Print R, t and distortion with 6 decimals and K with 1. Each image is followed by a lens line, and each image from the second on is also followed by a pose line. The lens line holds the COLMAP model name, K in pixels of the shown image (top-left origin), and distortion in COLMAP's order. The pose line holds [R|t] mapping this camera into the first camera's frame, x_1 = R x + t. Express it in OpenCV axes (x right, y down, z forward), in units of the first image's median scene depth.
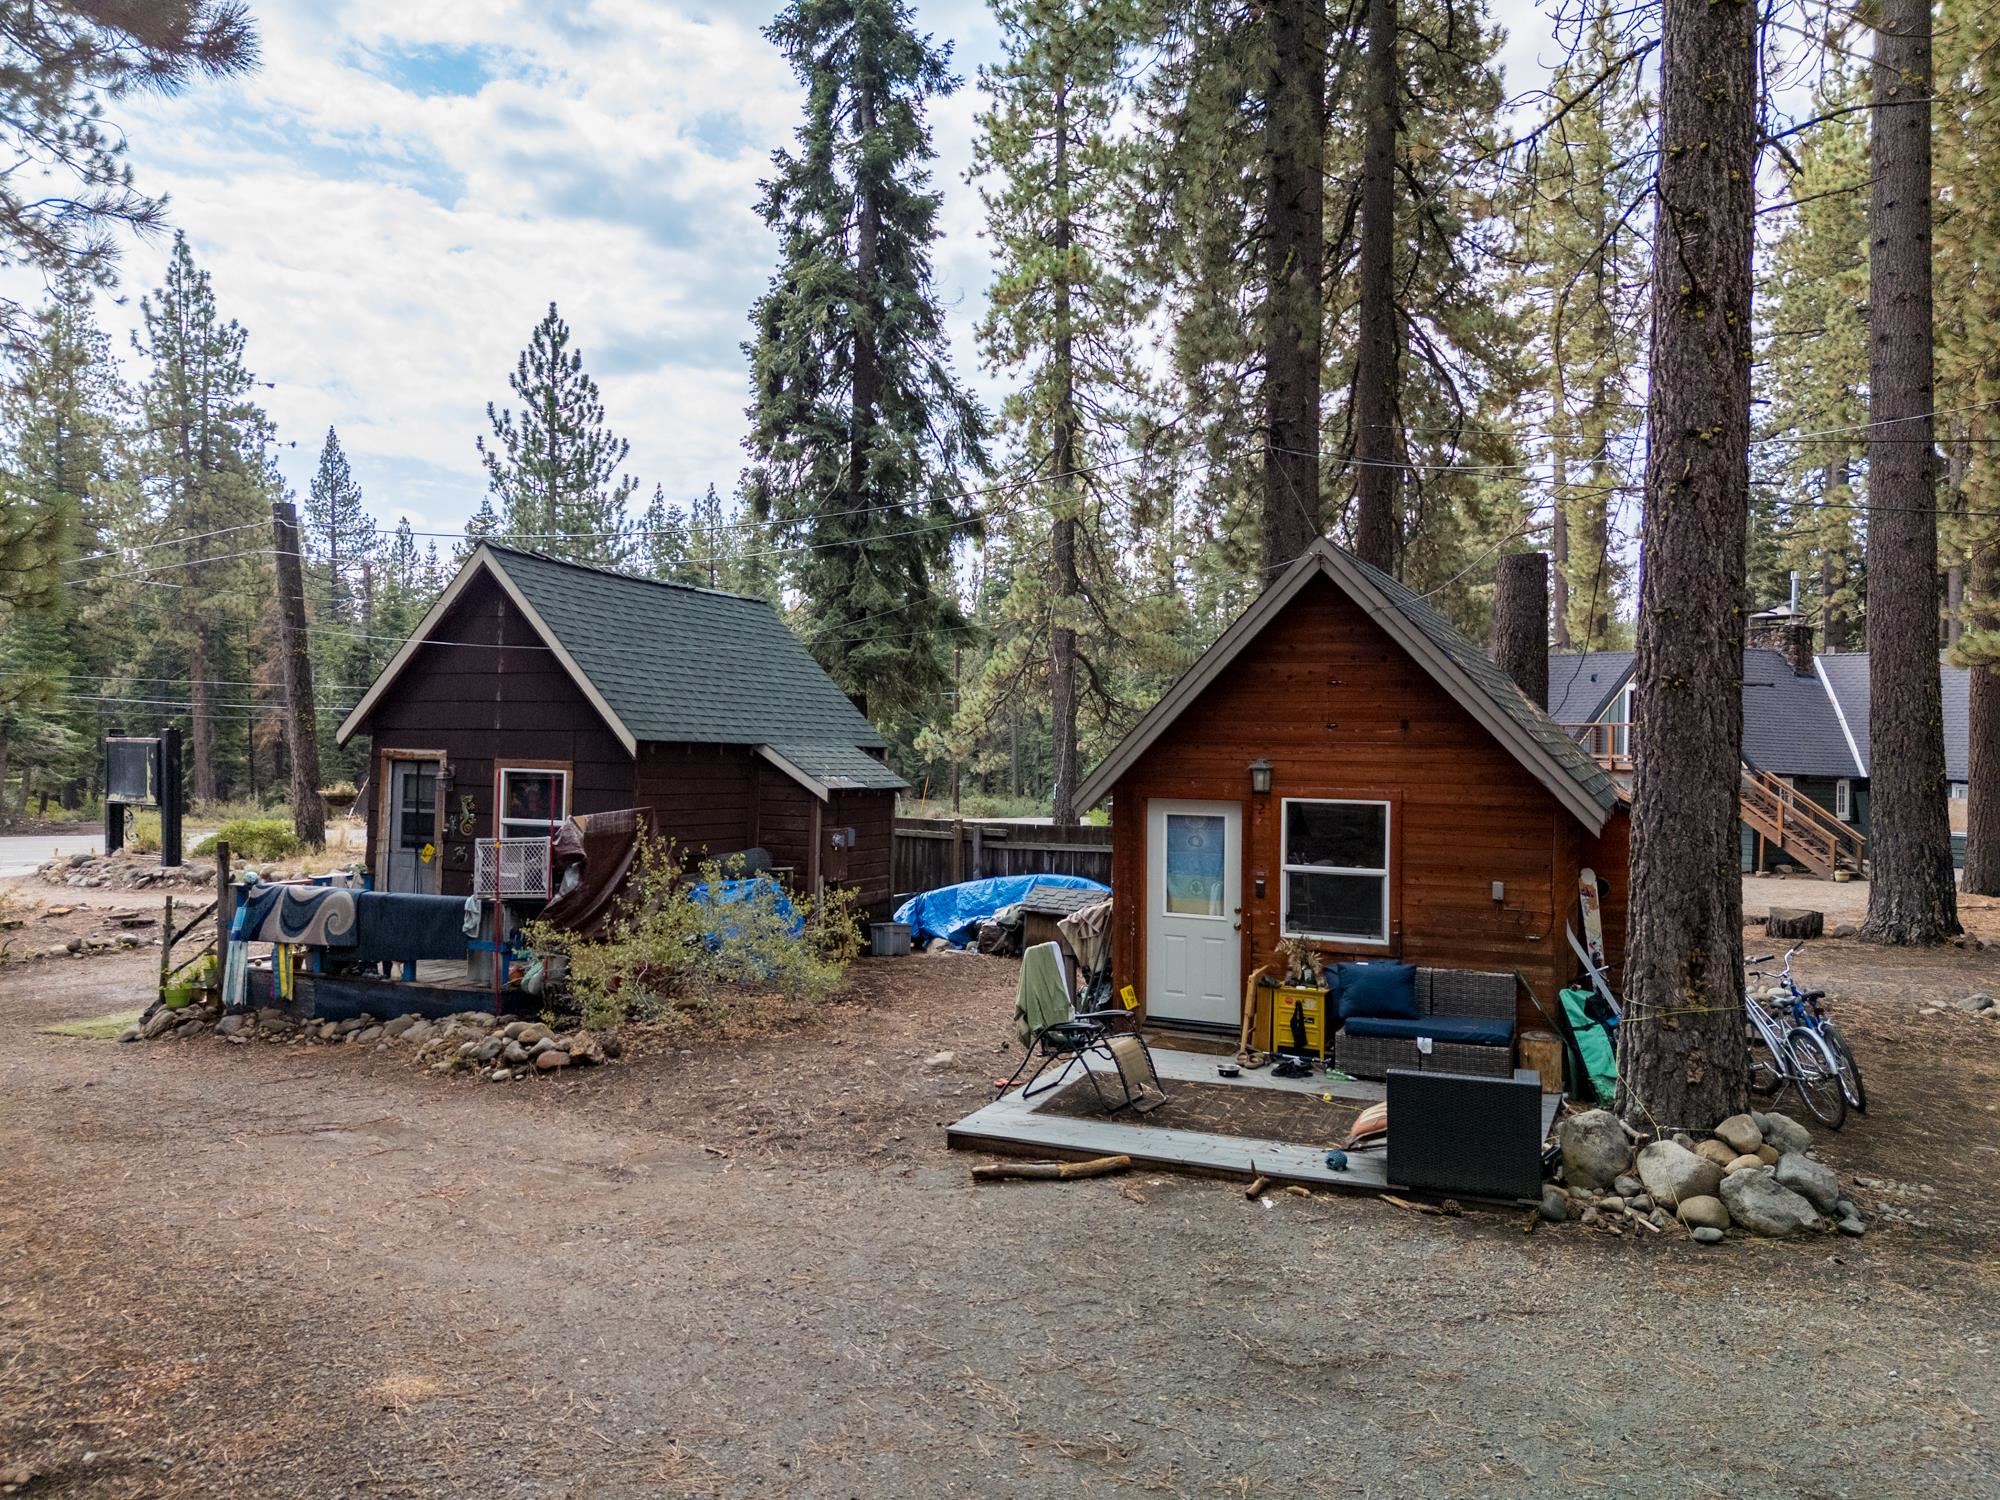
lens RADIAL K [[1441.3, 0, 1000.0], [0, 1441.3, 750.0], [0, 0, 1]] dist [0.091451, -0.067246]
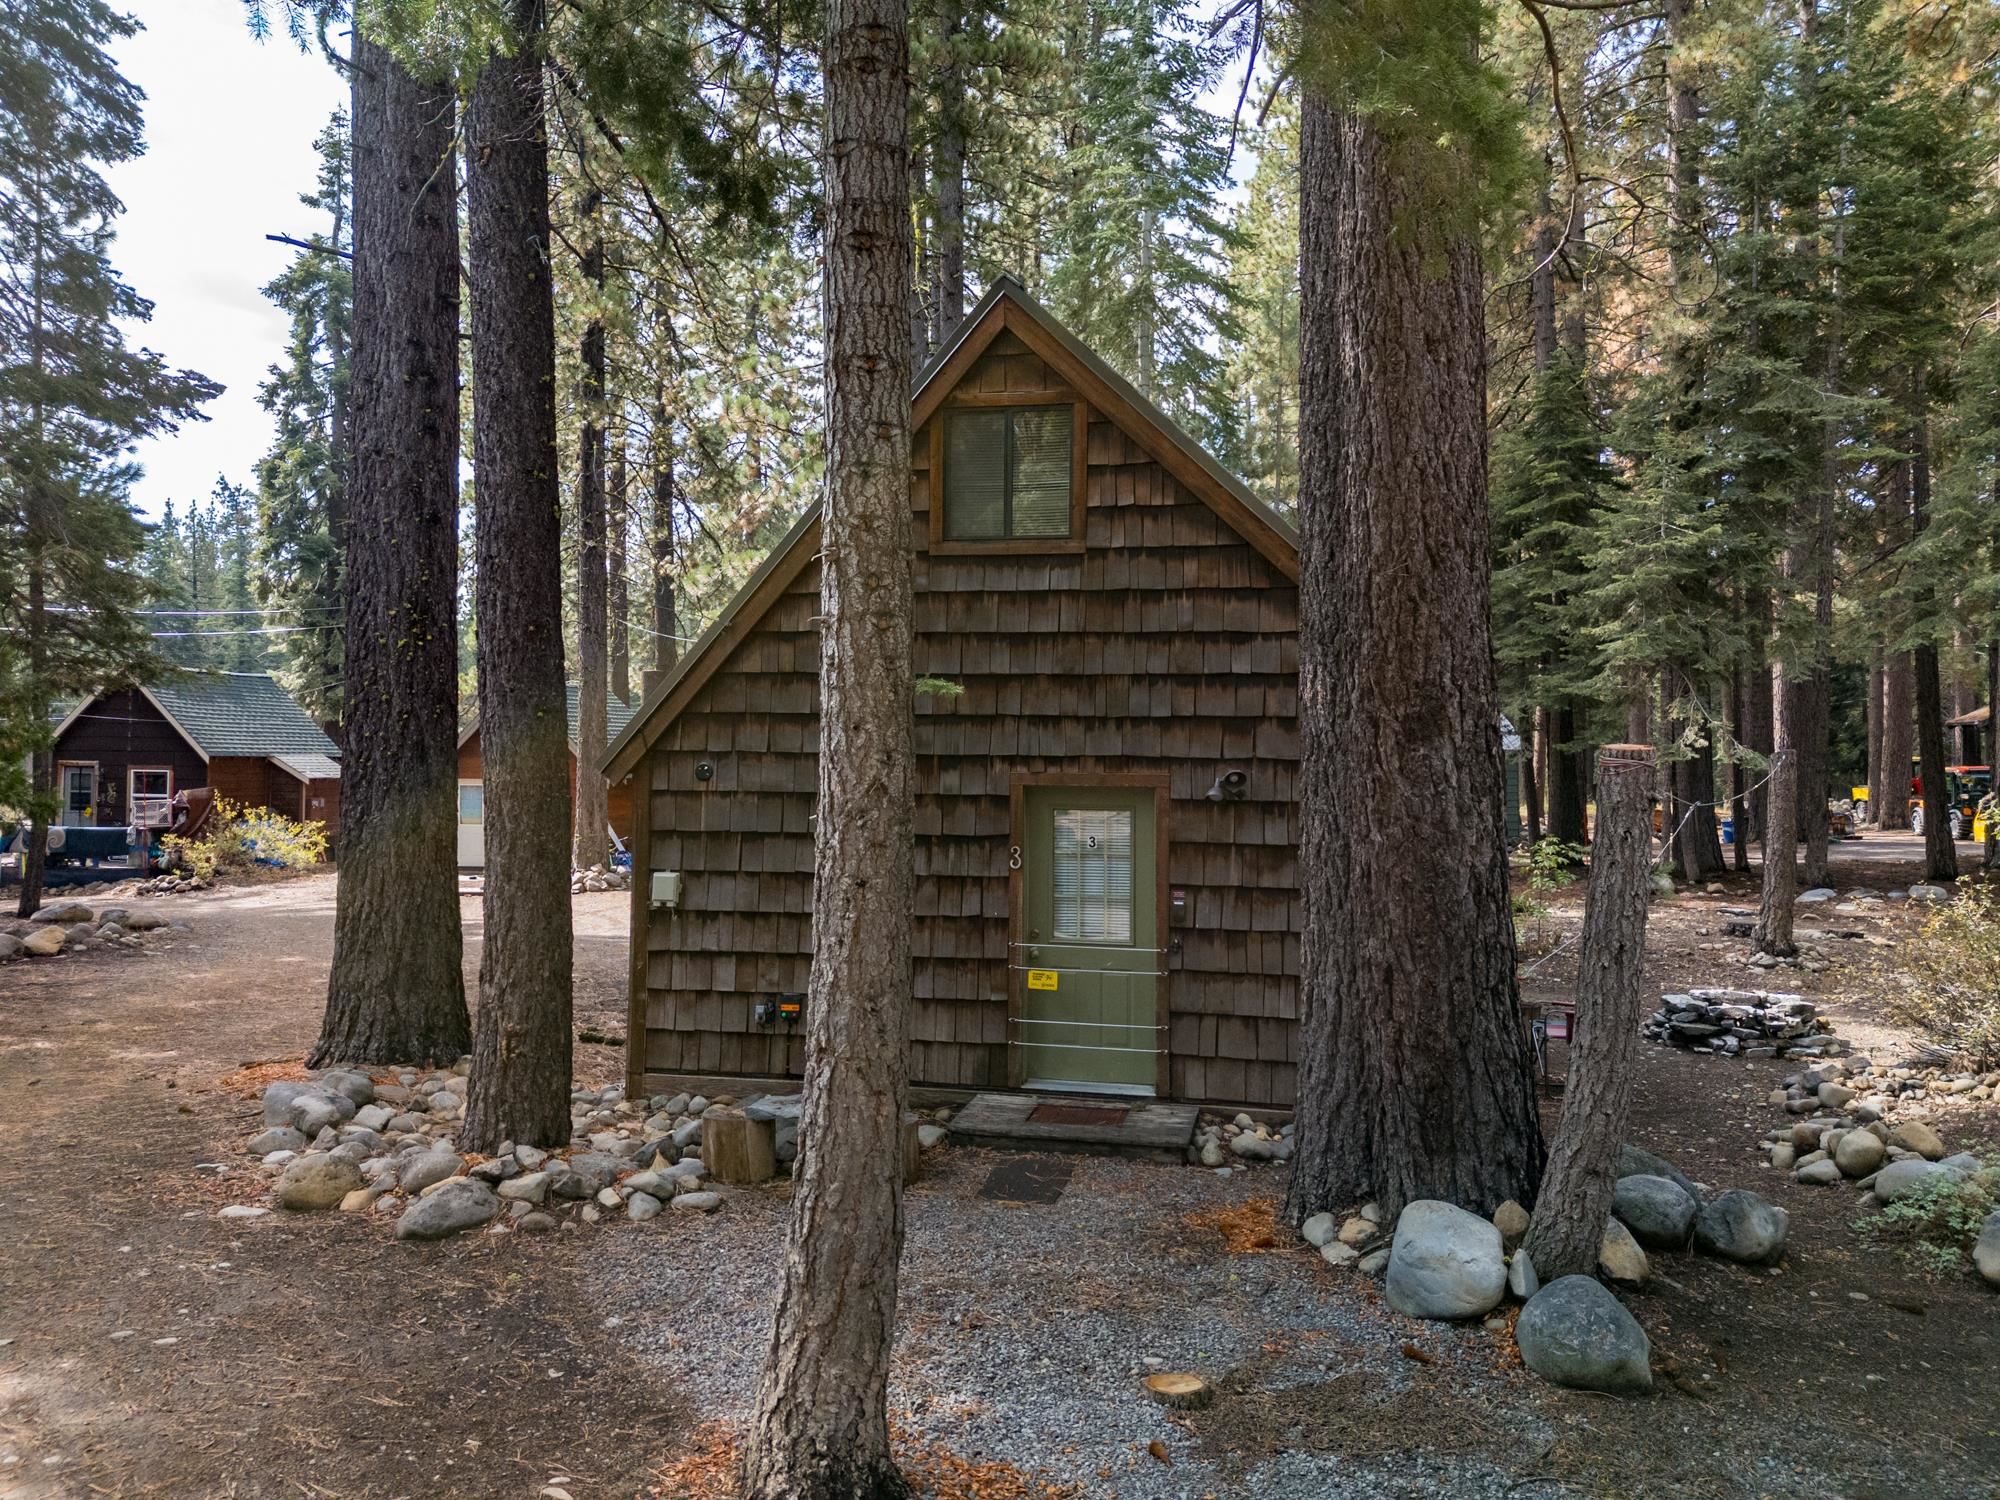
lens RADIAL K [[1427.1, 0, 1000.0], [0, 1427.1, 750.0], [0, 0, 1]] dist [0.140338, -0.152260]
pose [[0.950374, -0.005639, 0.311058, 0.194342], [0.004286, 0.999978, 0.005034, -0.022596], [-0.311080, -0.003451, 0.950377, -1.478629]]
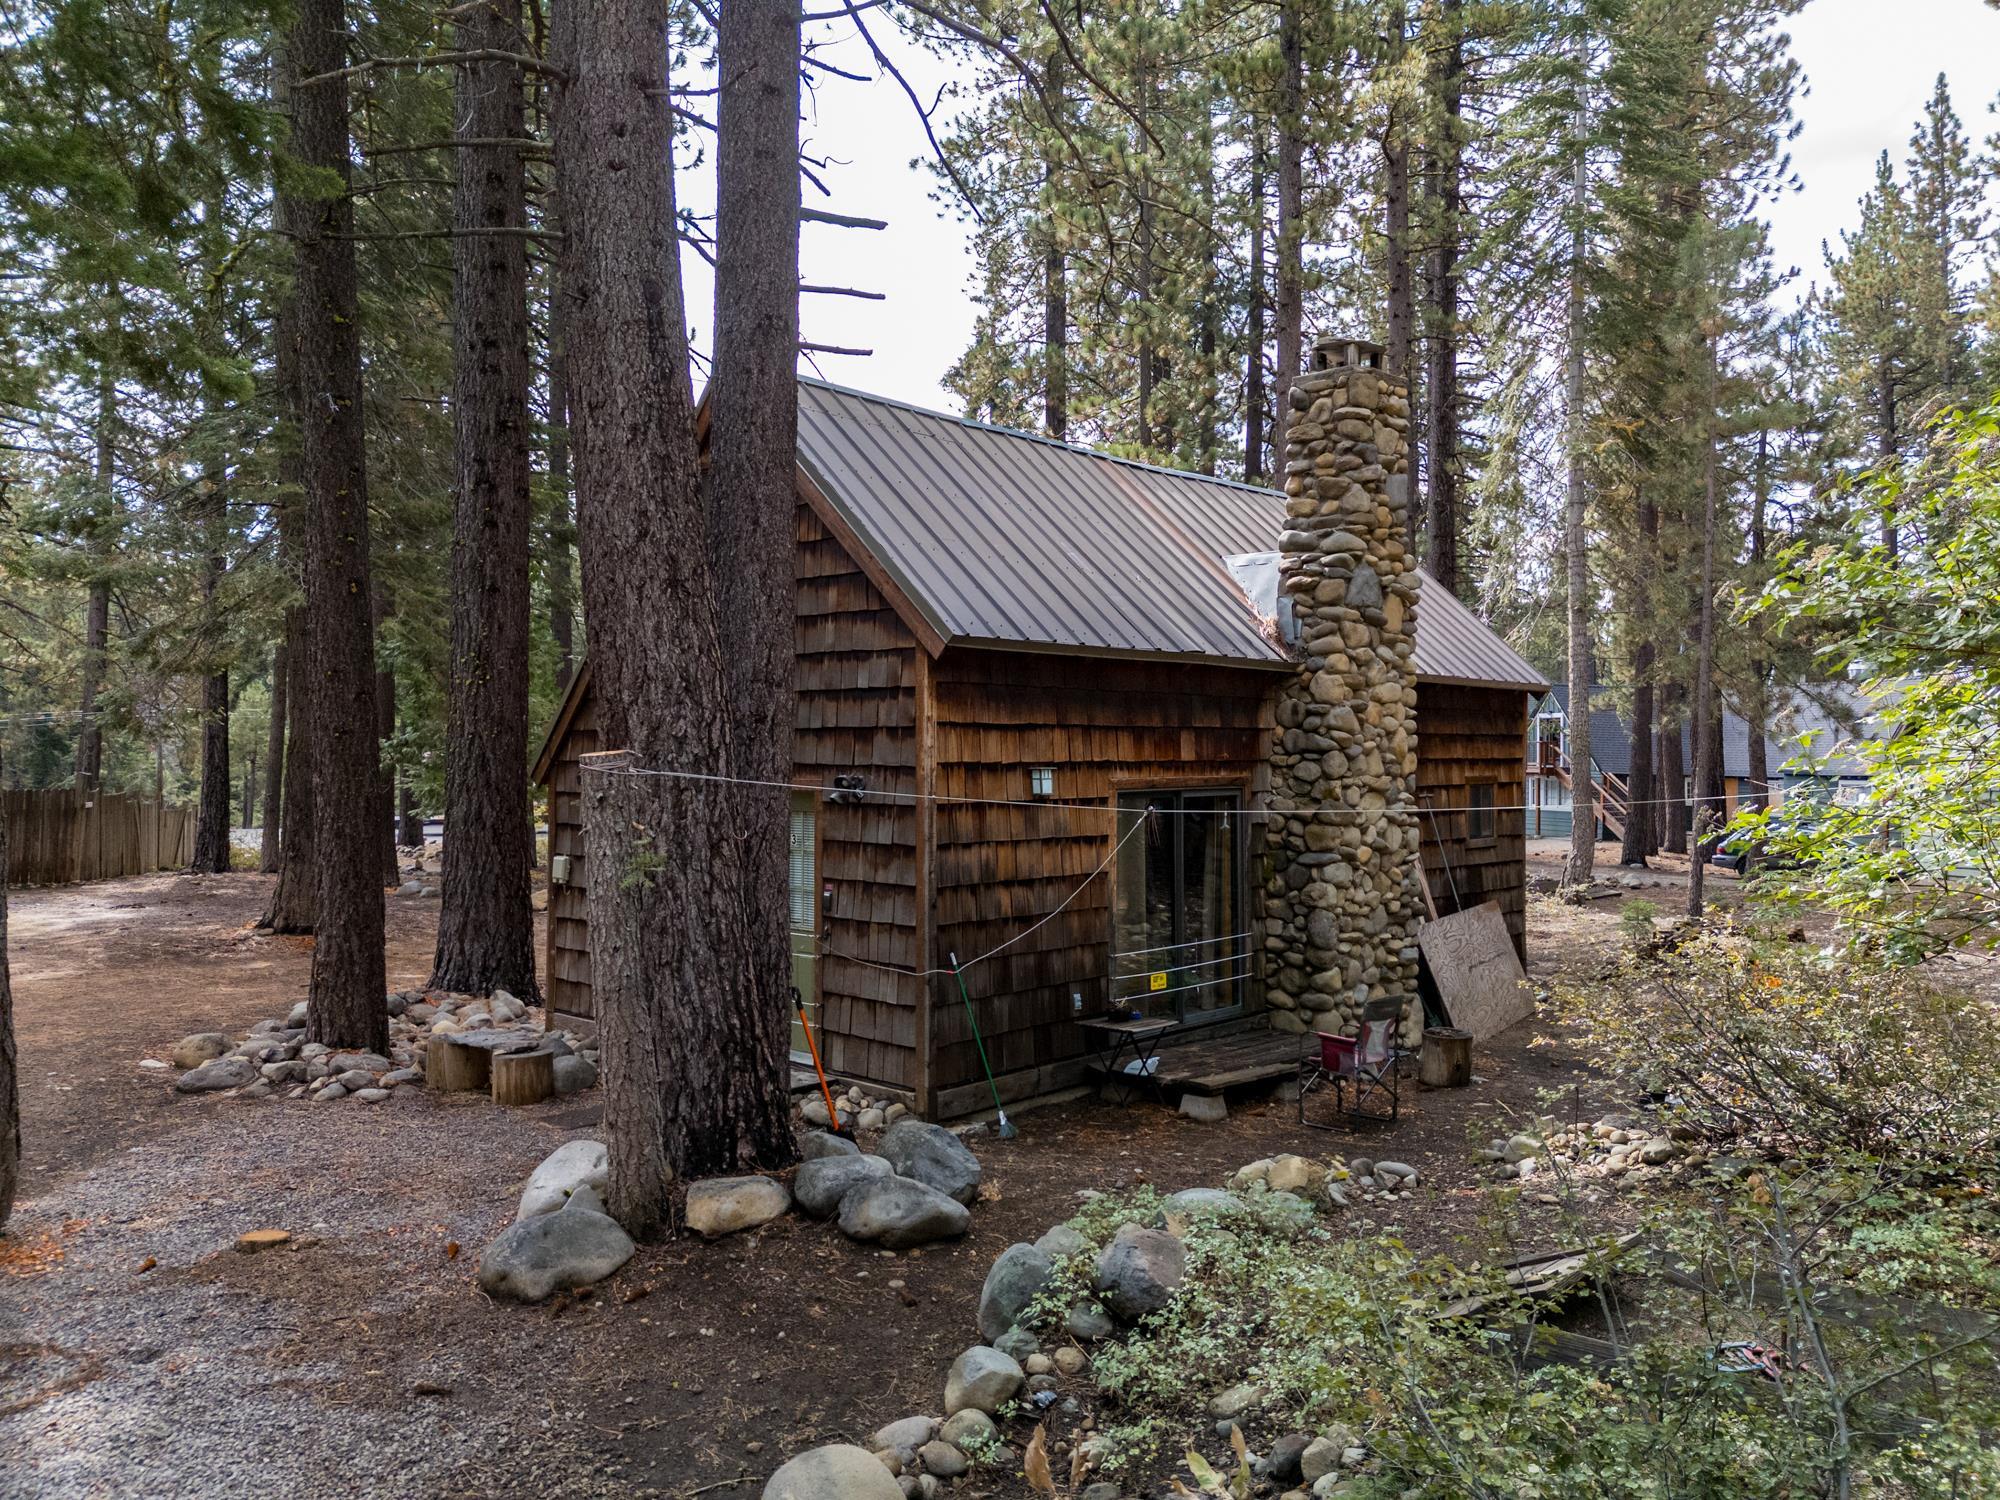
lens RADIAL K [[1427.1, 0, 1000.0], [0, 1427.1, 750.0], [0, 0, 1]] dist [0.140338, -0.152260]
pose [[0.970916, -0.009138, -0.239245, 0.719251], [0.007788, 0.999948, -0.006588, -0.017461], [0.239292, 0.004533, 0.970937, -1.569328]]
